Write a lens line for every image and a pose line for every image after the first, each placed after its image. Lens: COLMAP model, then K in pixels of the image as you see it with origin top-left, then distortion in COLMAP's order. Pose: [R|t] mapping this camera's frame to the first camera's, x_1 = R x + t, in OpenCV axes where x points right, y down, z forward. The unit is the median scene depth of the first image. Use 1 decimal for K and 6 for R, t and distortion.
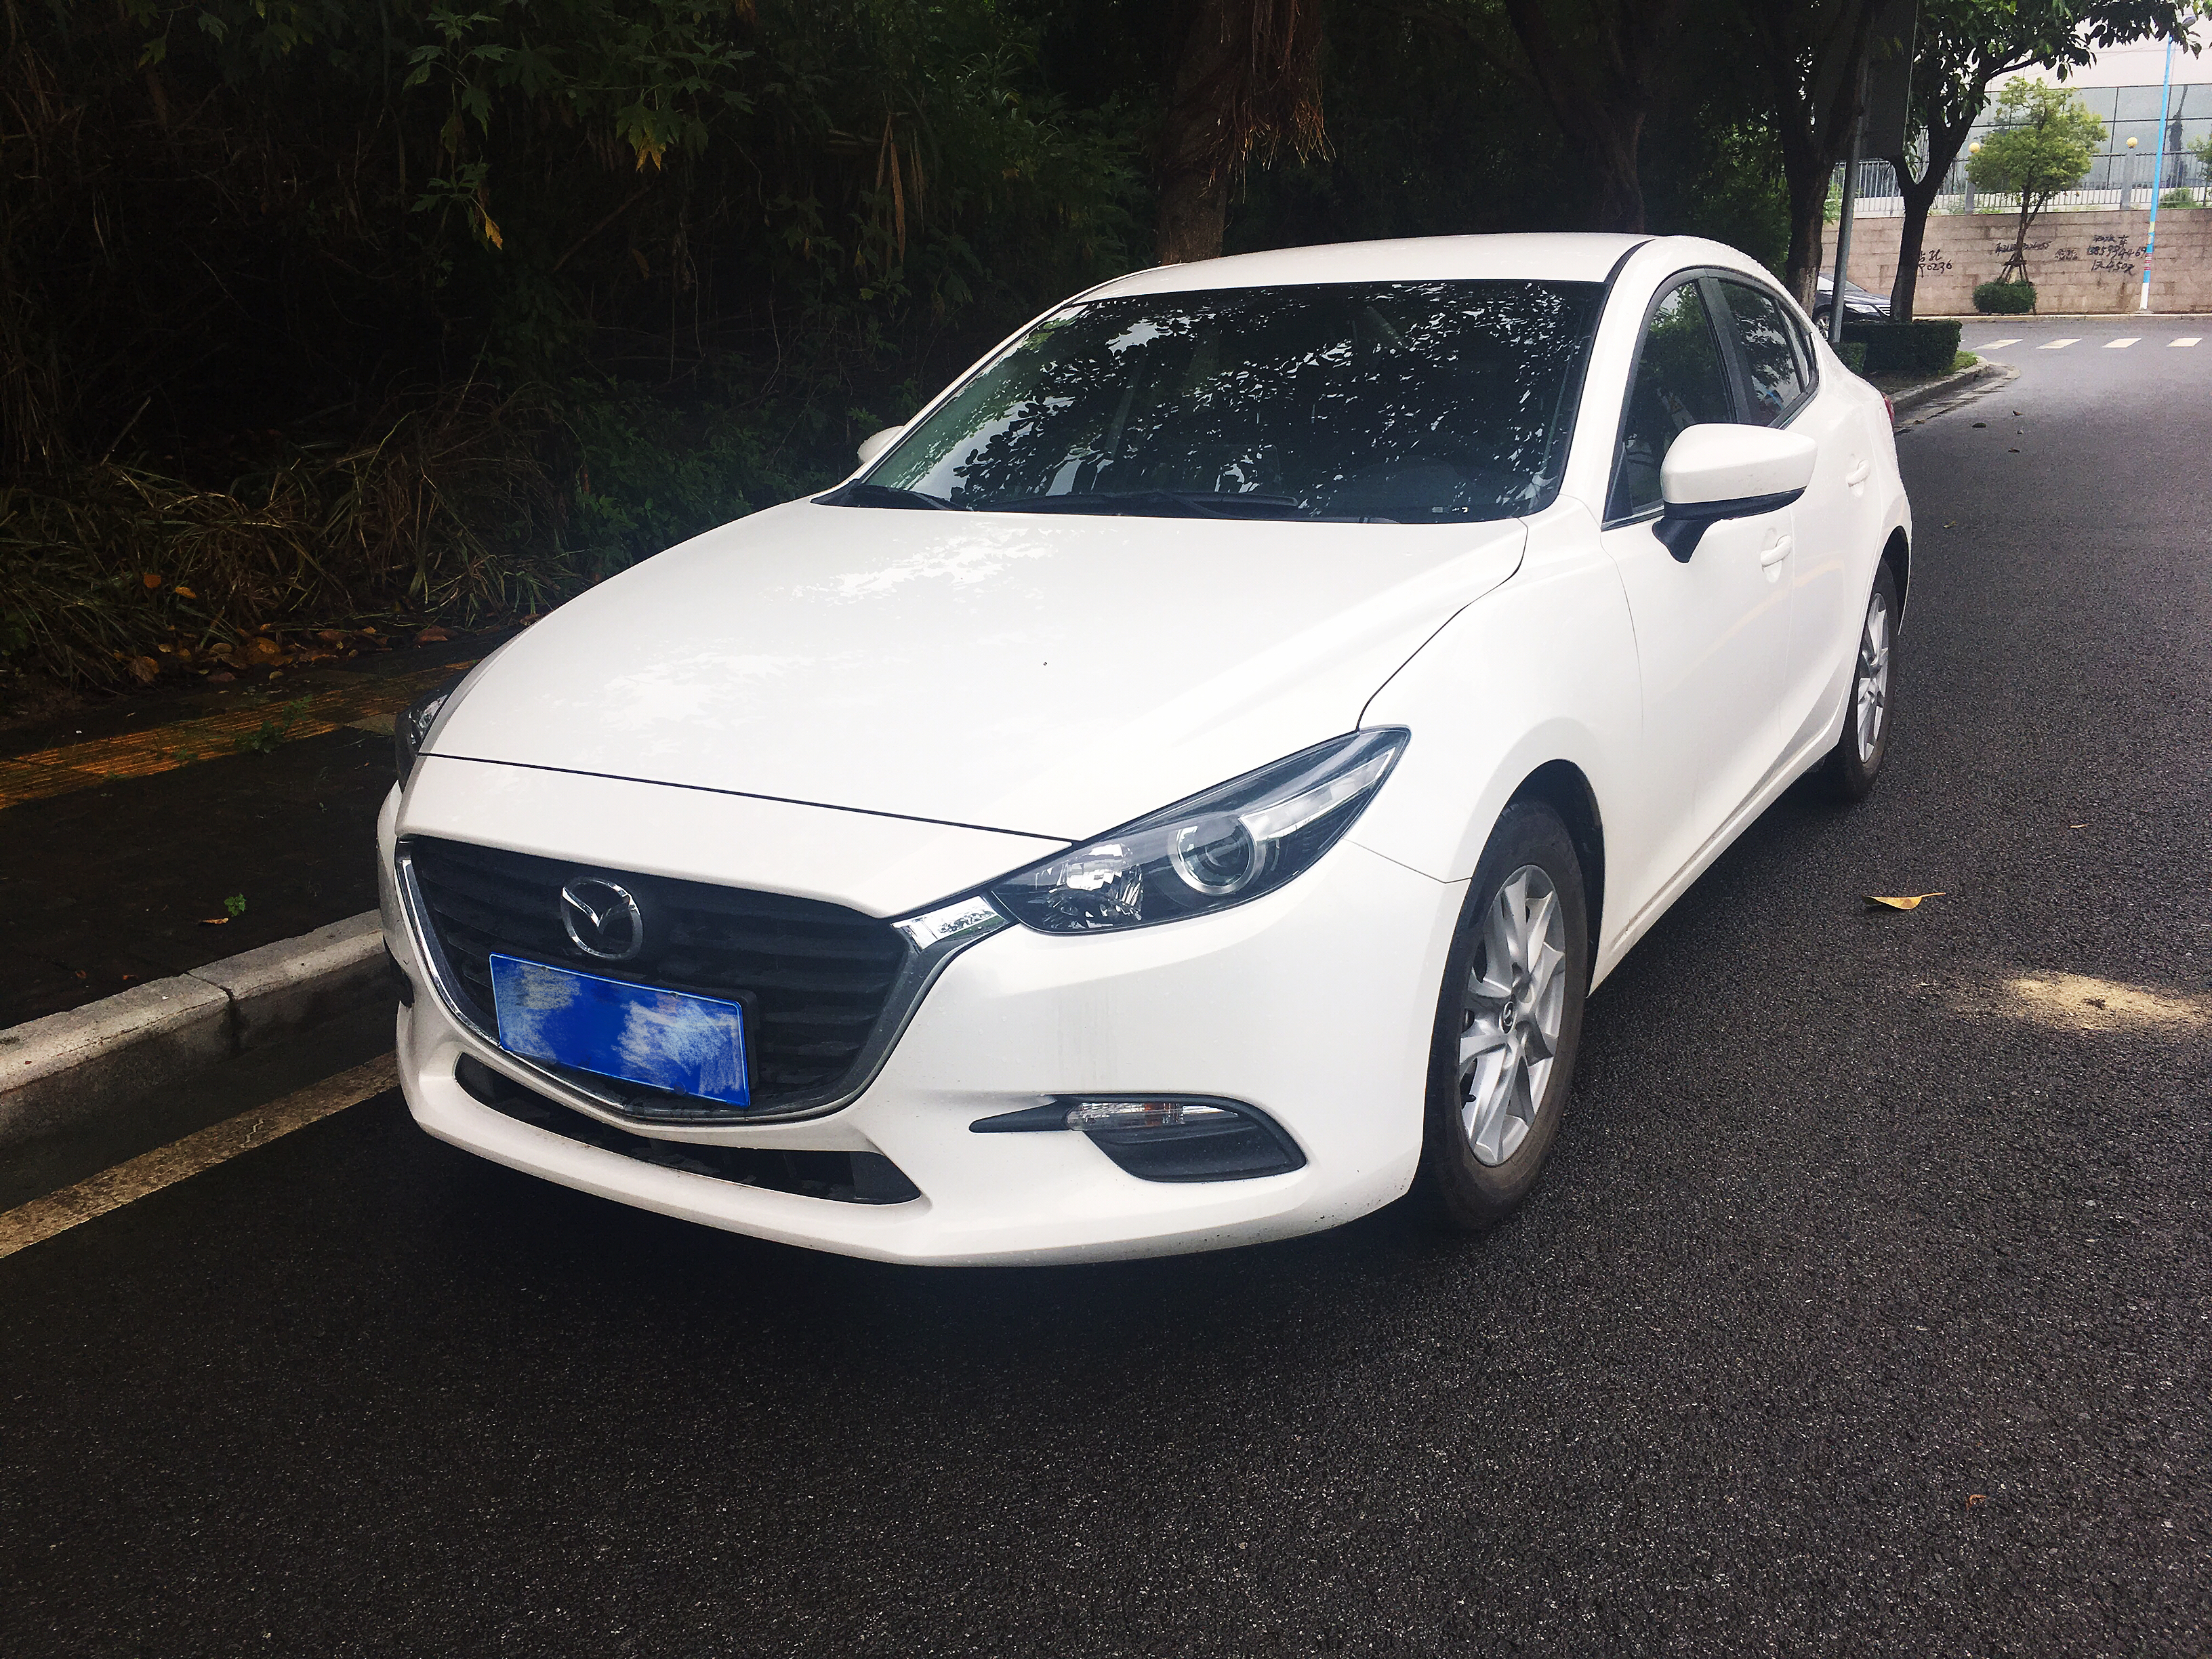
lens RADIAL K [[1893.2, 0, 1109.5], [0, 1893.2, 836.6], [0, 0, 1]] dist [0.072827, -0.053212]
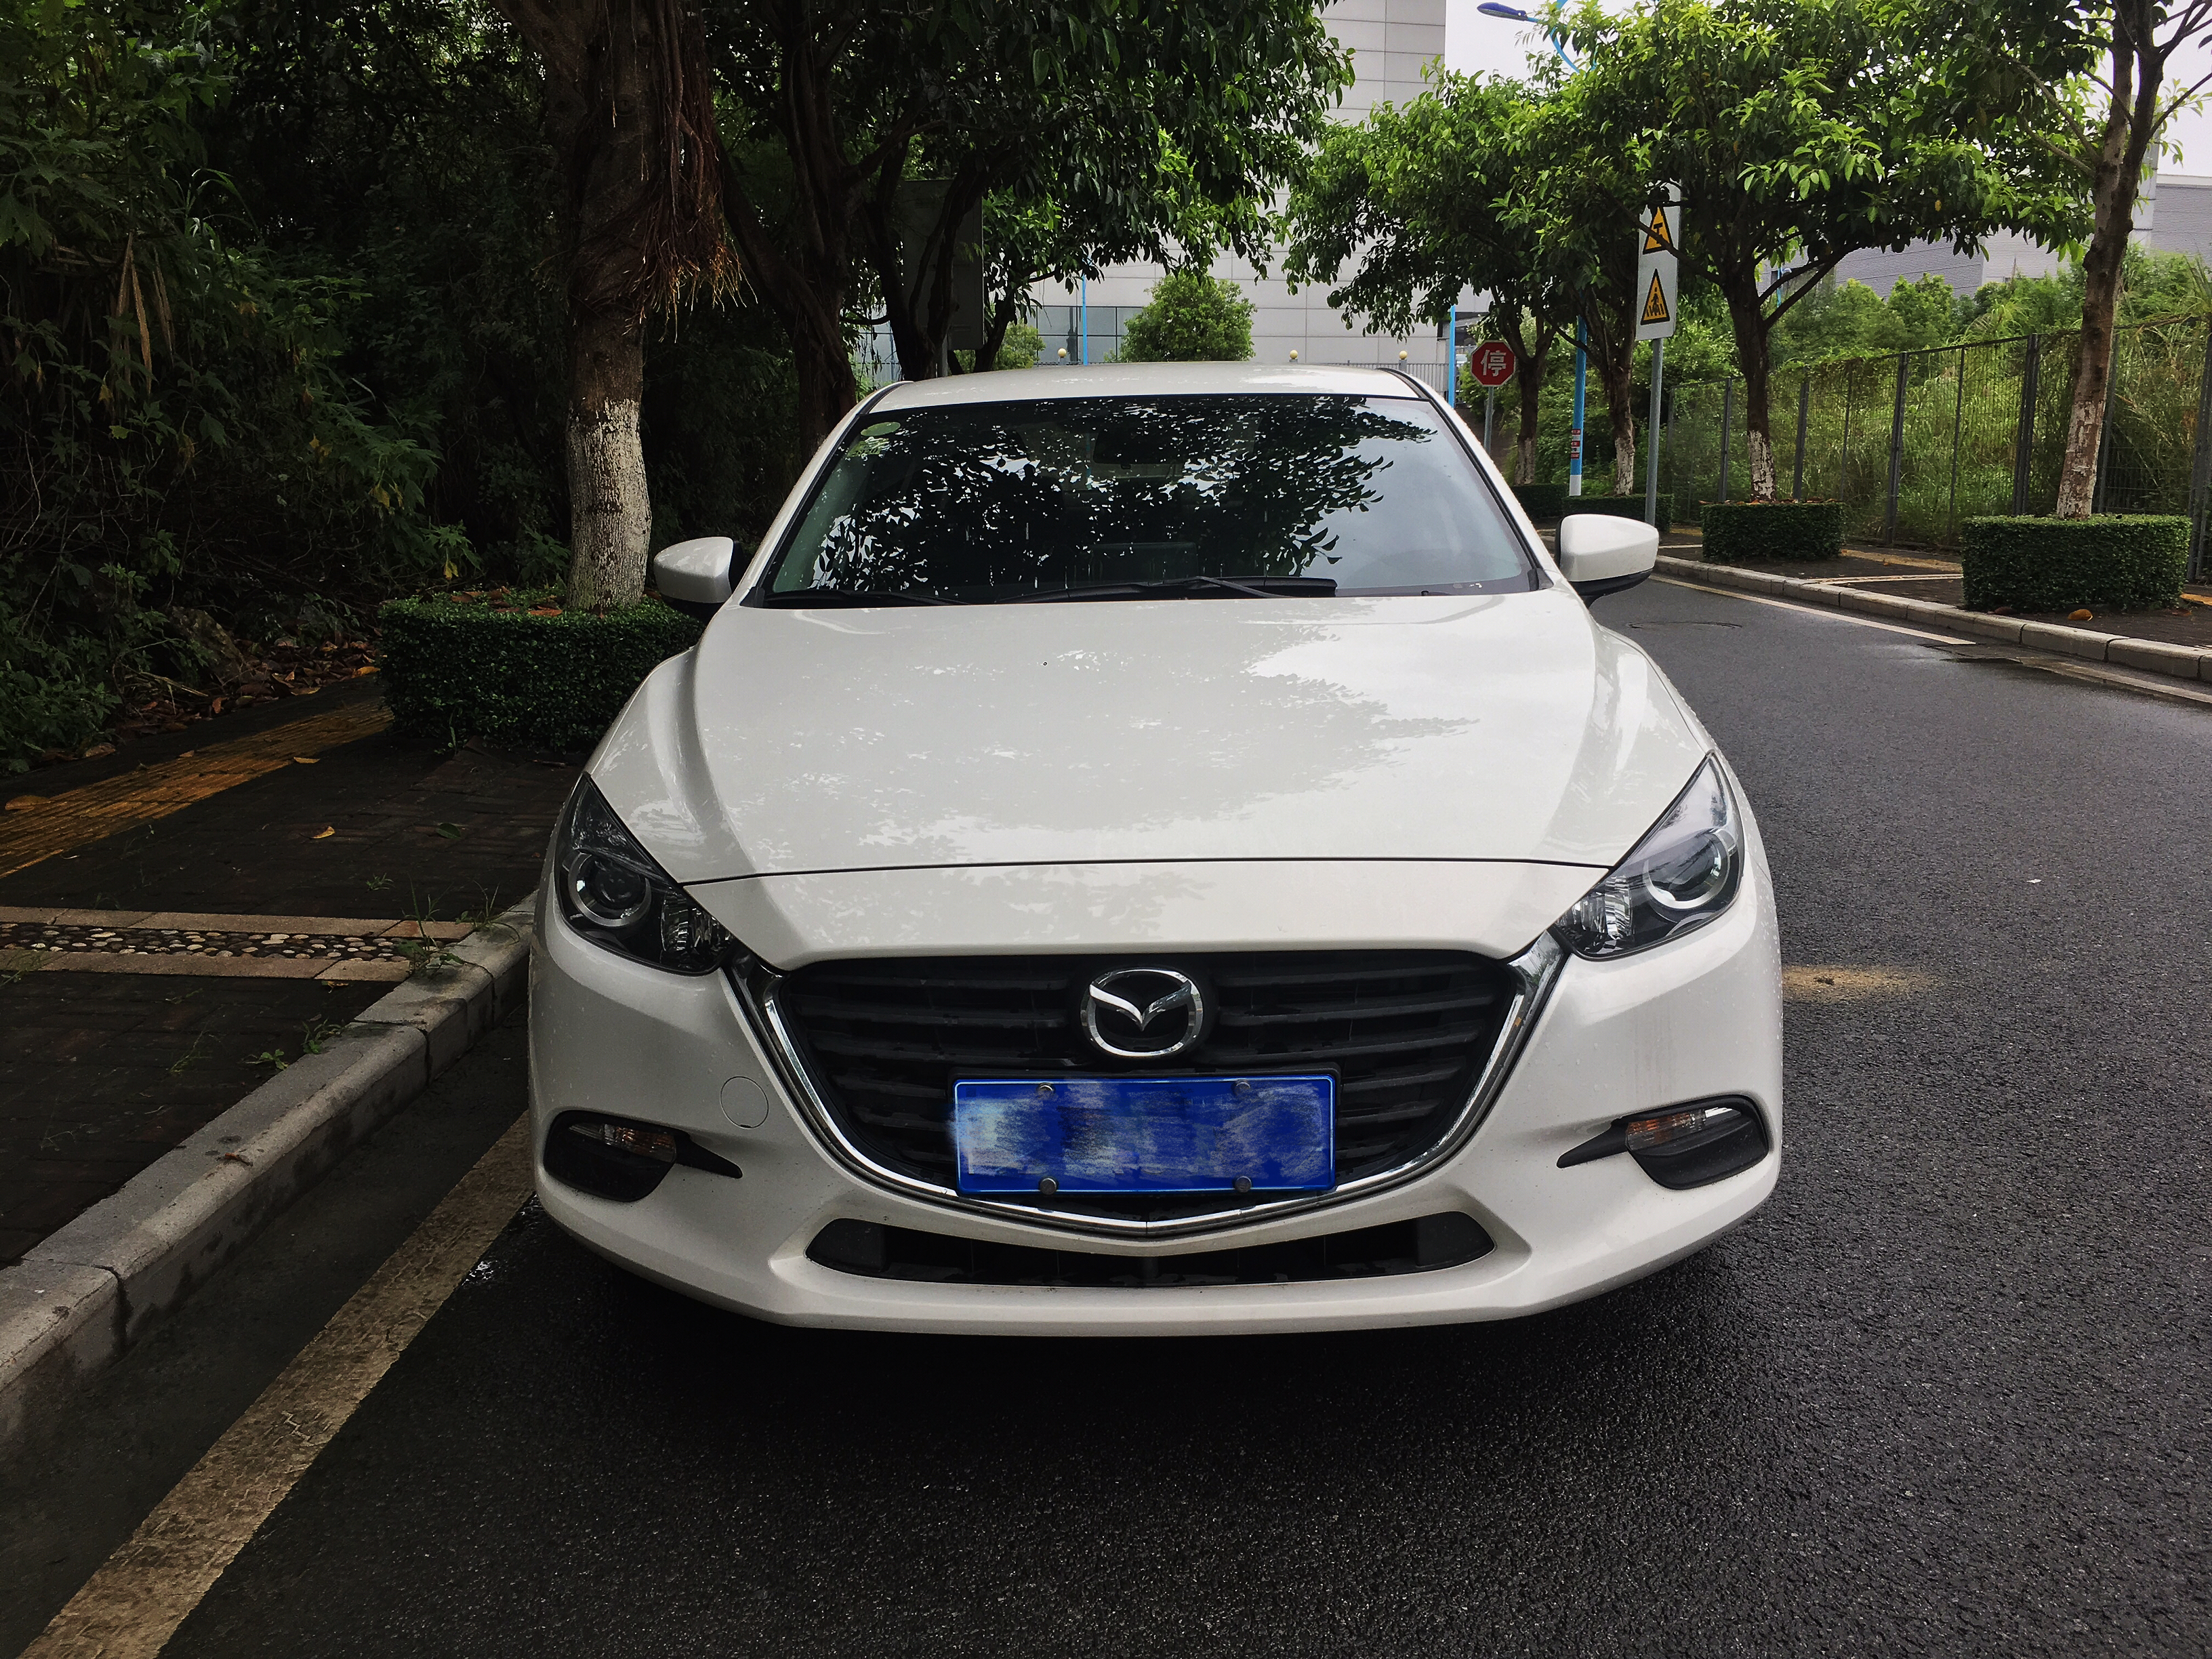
lens RADIAL K [[1893.2, 0, 1108.3], [0, 1893.2, 822.6], [0, 0, 1]] dist [0.072827, -0.053212]
pose [[0.873173, -0.084513, 0.480027, -0.651403], [0.129939, 0.989573, -0.062137, 0.006745], [-0.469770, 0.116631, 0.875050, 0.189795]]
